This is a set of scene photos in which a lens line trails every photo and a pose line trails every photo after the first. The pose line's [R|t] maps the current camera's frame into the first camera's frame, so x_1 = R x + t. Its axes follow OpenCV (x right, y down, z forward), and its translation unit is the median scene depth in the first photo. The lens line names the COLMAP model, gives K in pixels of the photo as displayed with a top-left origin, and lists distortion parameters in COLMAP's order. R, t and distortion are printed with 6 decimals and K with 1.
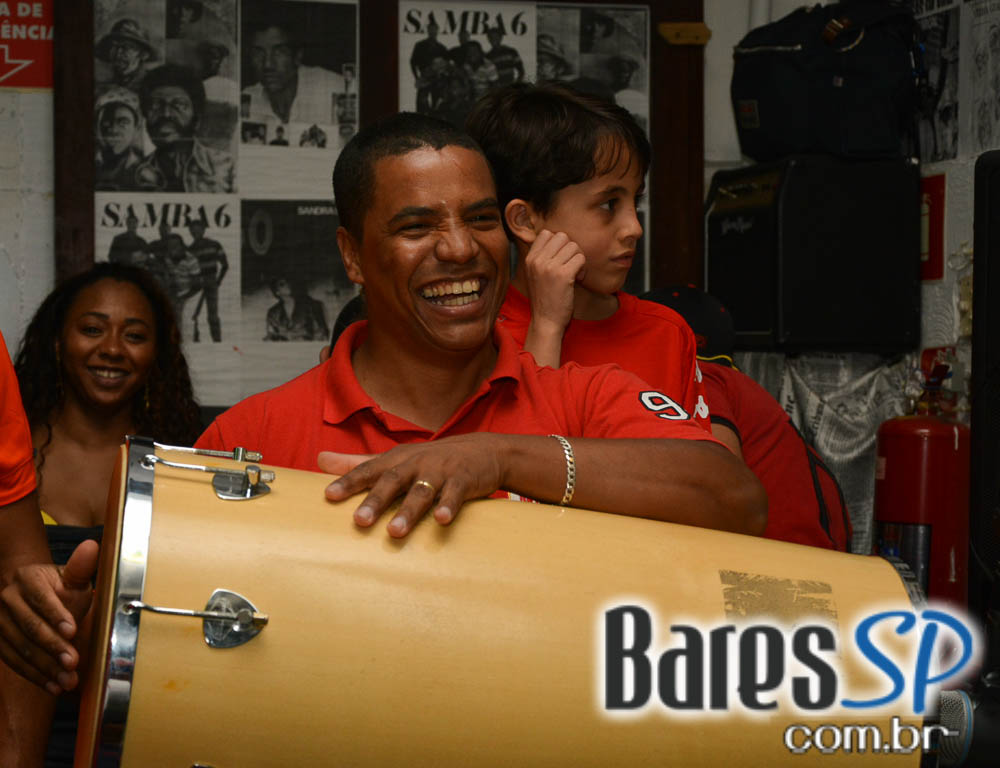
lens RADIAL K [[2515.1, 0, 500.0], [0, 2515.1, 384.0], [0, 0, 1]] dist [-0.094900, 1.108134]
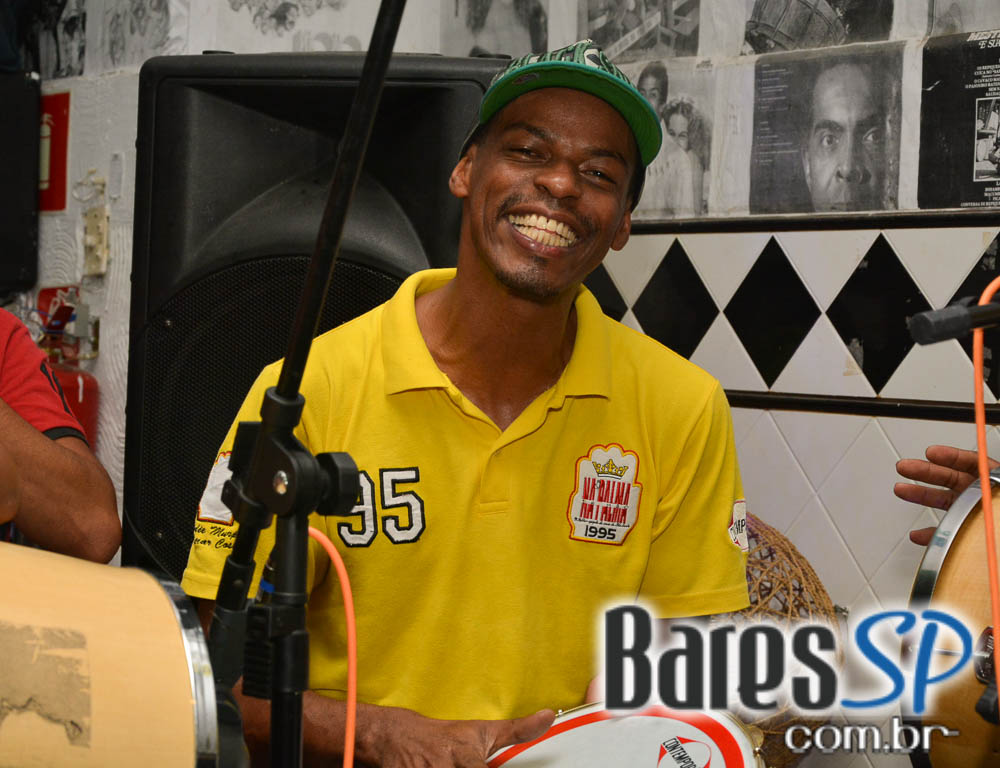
lens RADIAL K [[2515.1, 0, 500.0], [0, 2515.1, 384.0], [0, 0, 1]] dist [-0.094900, 1.108134]
pose [[0.931272, 0.012960, 0.364095, -0.003608], [-0.021629, 0.999571, 0.019743, -0.001071], [-0.363683, -0.026261, 0.931152, 0.111977]]
